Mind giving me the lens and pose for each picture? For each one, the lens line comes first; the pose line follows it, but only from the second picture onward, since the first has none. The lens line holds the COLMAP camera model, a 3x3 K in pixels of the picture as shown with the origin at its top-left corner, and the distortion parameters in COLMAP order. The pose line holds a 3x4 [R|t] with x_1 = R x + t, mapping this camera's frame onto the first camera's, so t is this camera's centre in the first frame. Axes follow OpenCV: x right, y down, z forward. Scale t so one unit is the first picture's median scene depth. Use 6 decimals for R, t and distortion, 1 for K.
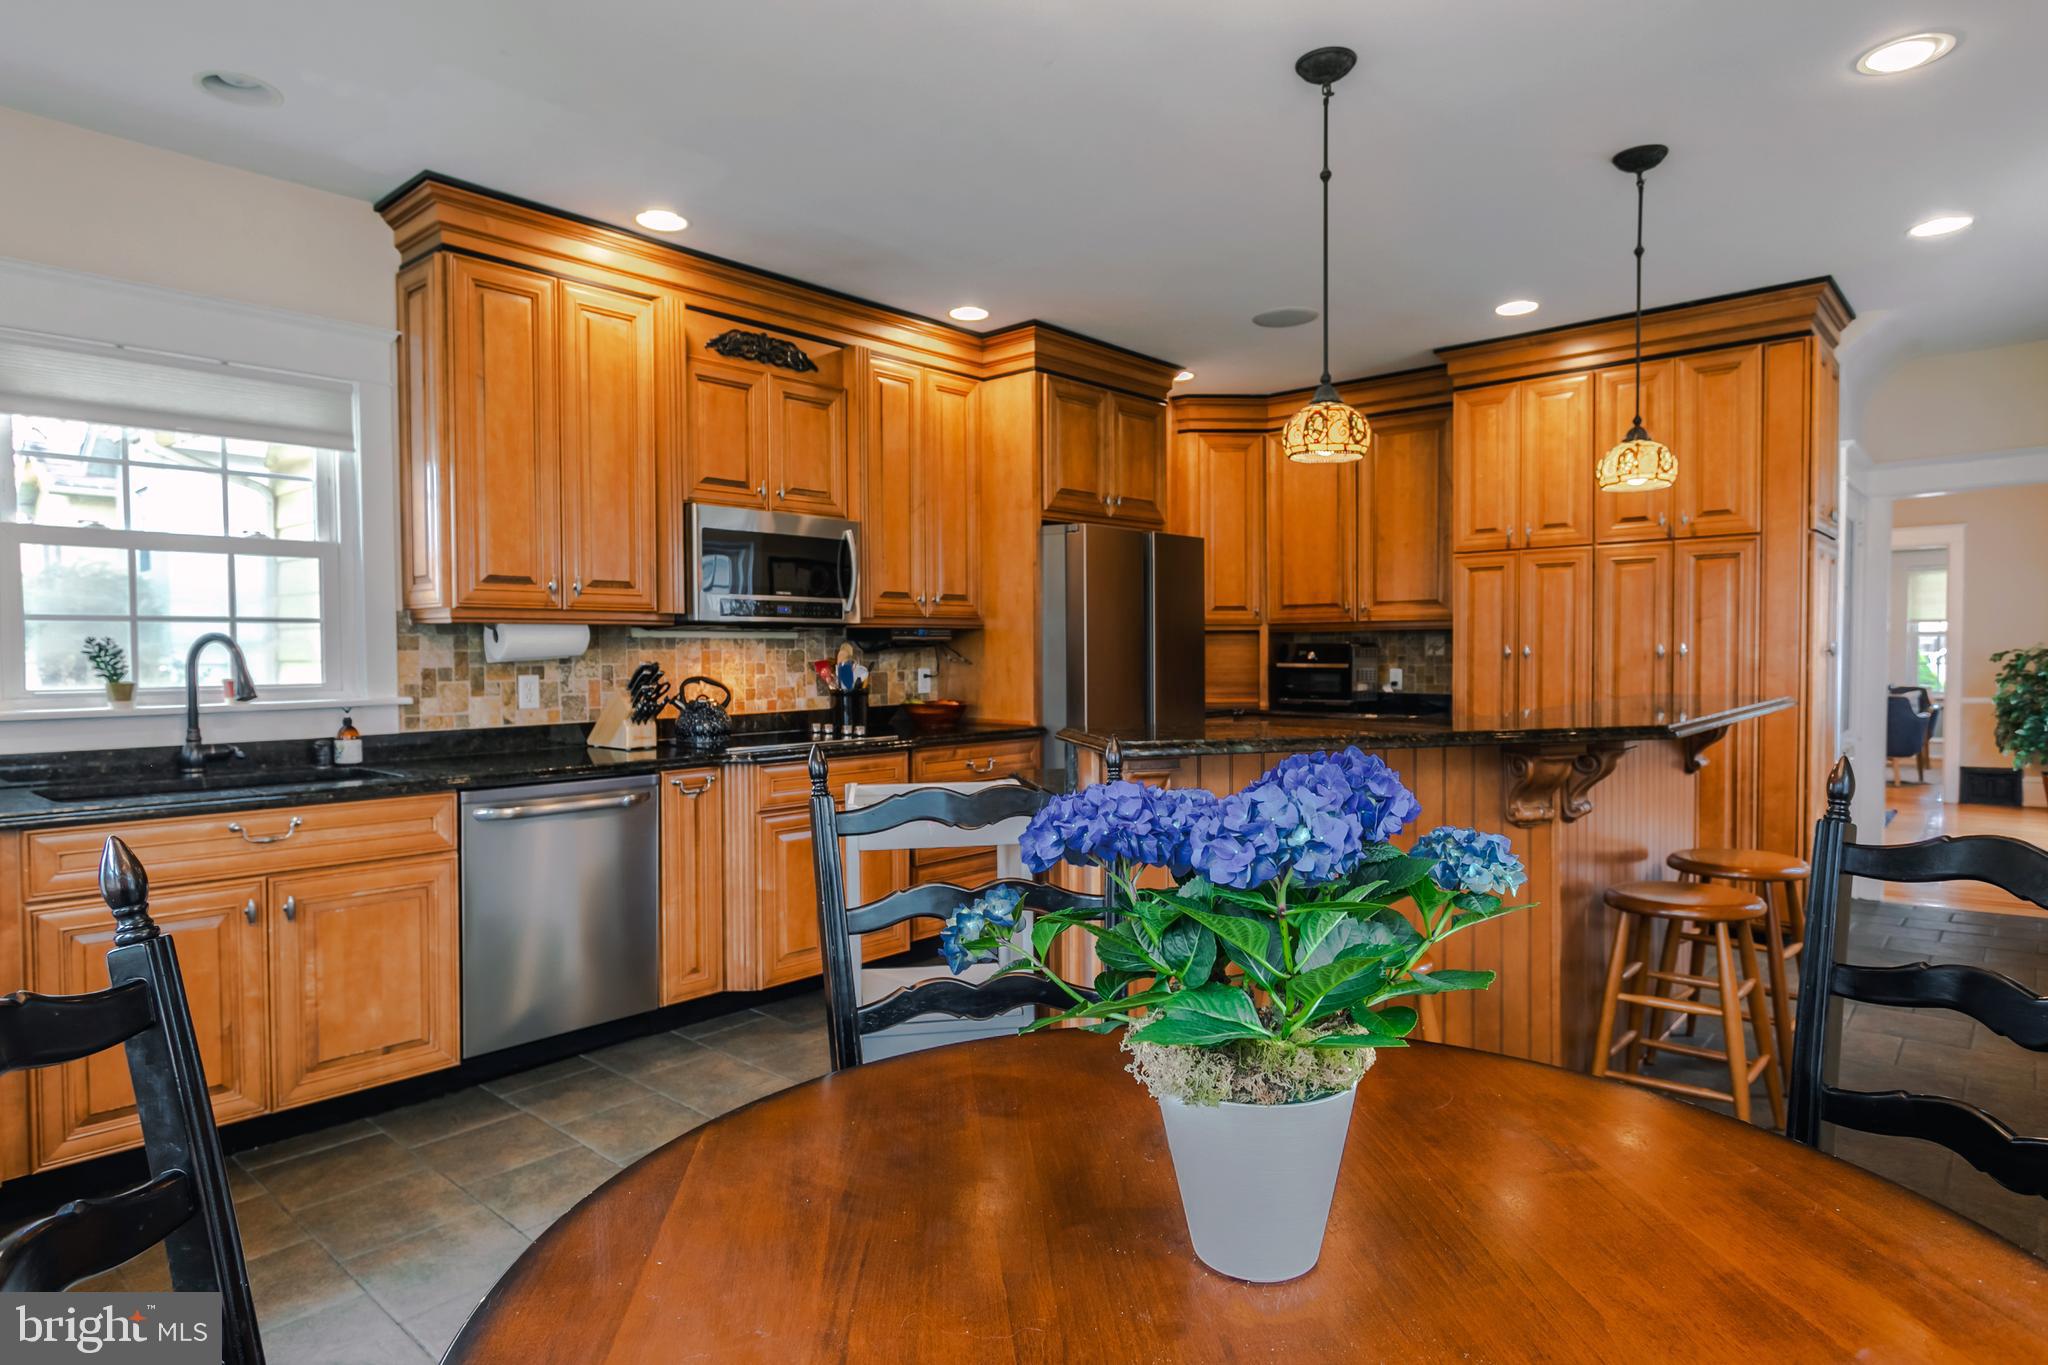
lens RADIAL K [[1175.6, 0, 968.9], [0, 1175.6, 676.4], [0, 0, 1]] dist [0.000524, -0.000232]
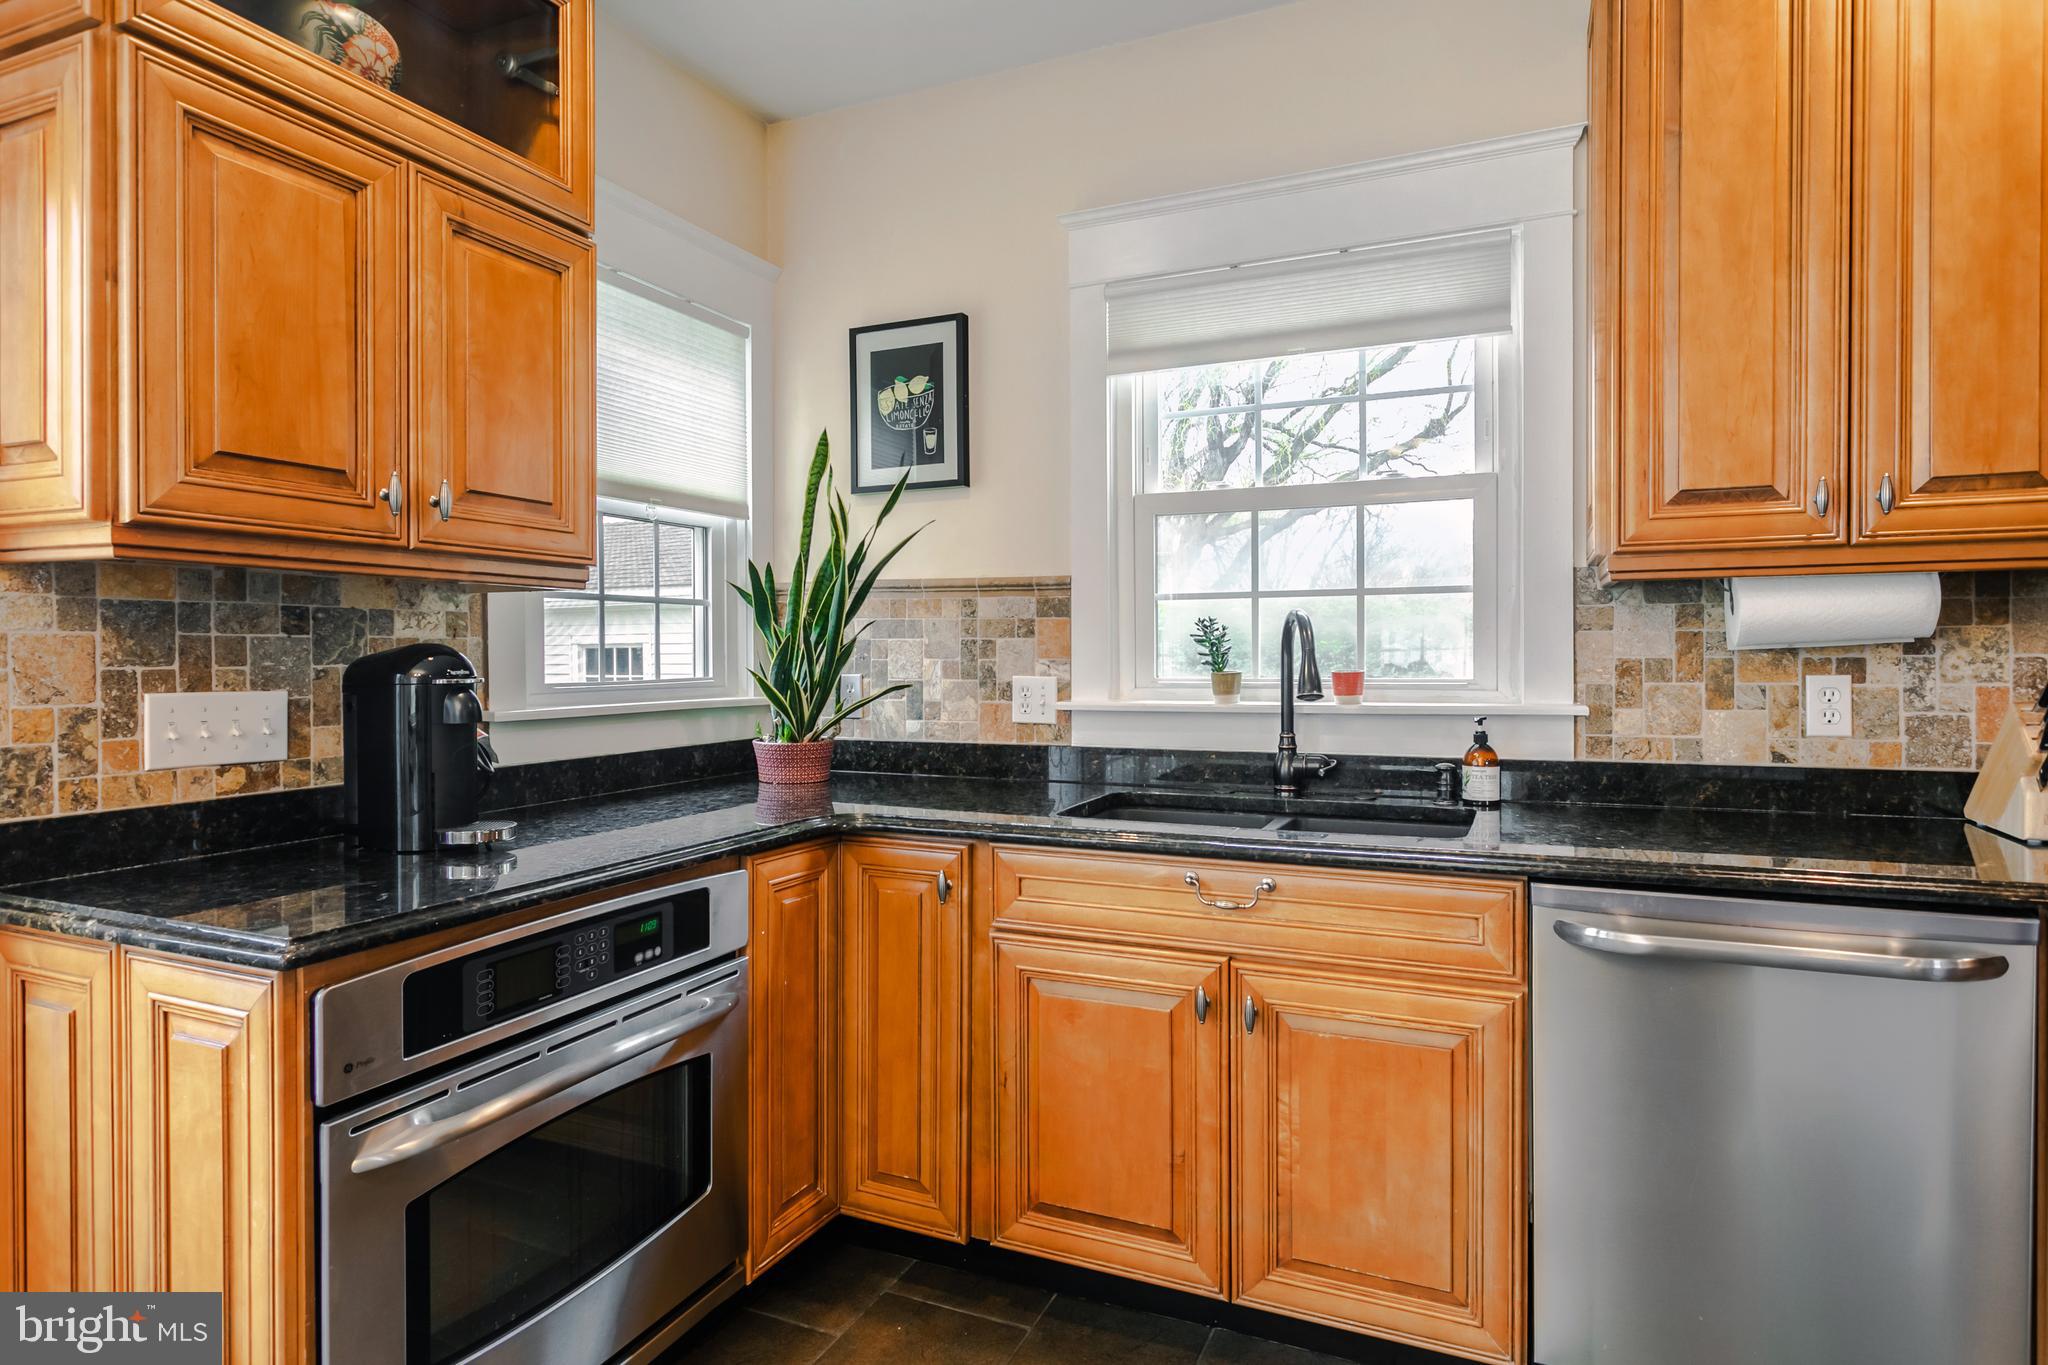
lens RADIAL K [[1127.2, 0, 1080.2], [0, 1127.2, 668.0], [0, 0, 1]] dist [0.002464, 0.000760]
pose [[0.342116, 0.015550, -0.939529, -0.006623], [-0.017364, 0.999797, 0.010224, -0.003315], [0.939497, 0.012816, 0.342317, 0.523443]]
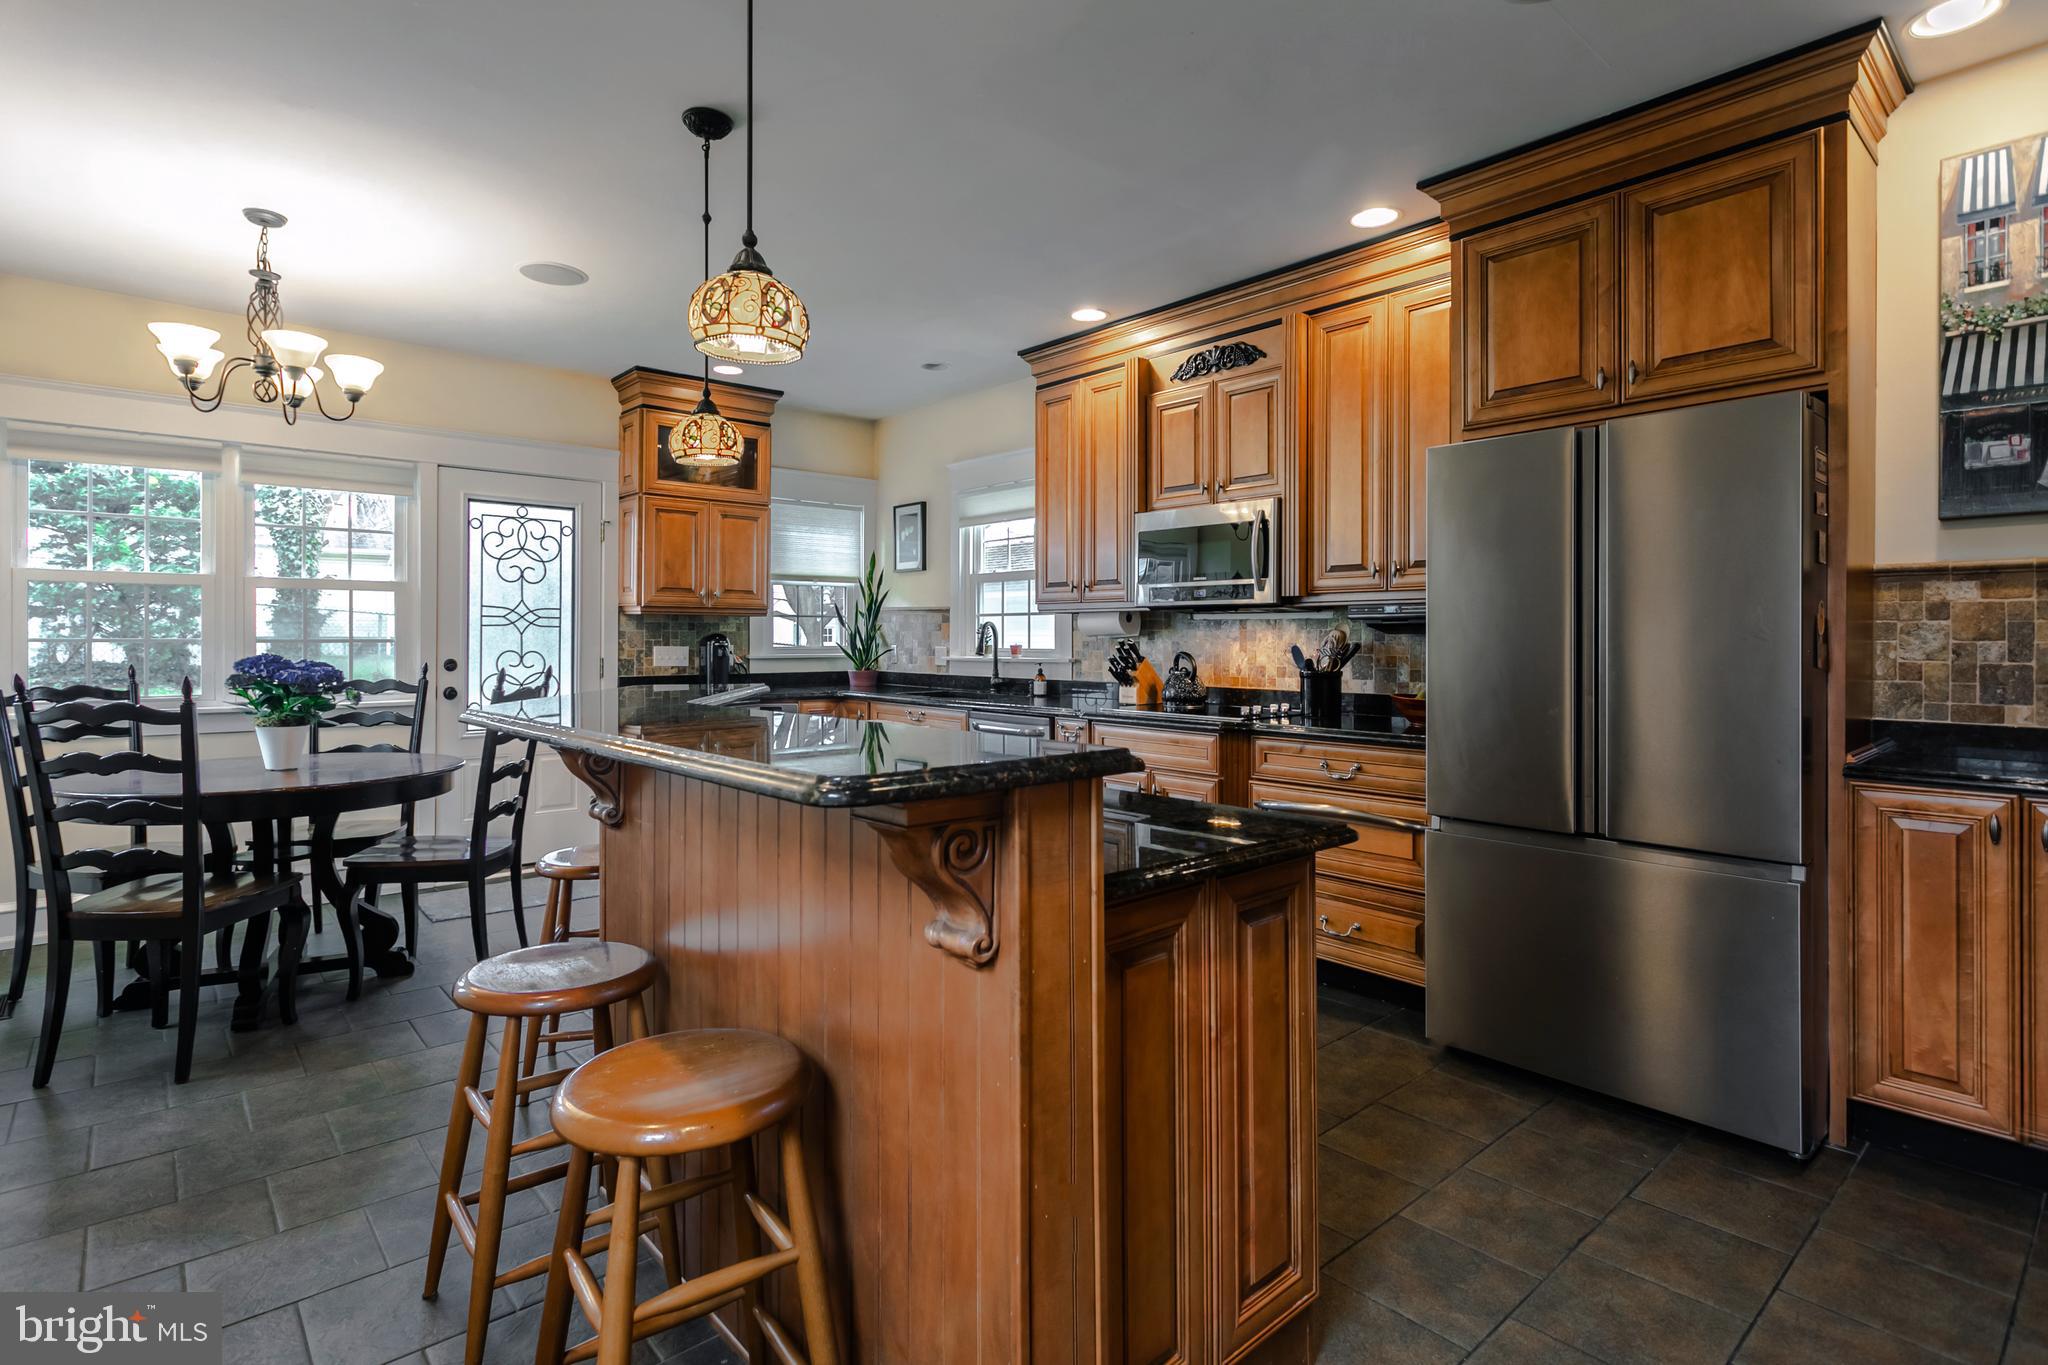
lens RADIAL K [[1014.4, 0, 1017.2], [0, 1014.4, 646.0], [0, 0, 1]] dist [0.002429, 0.001228]
pose [[-0.113606, 0.014600, -0.993419, 0.911301], [-0.022896, 0.999588, 0.017308, -0.022255], [0.993262, 0.024711, -0.113225, 1.049065]]
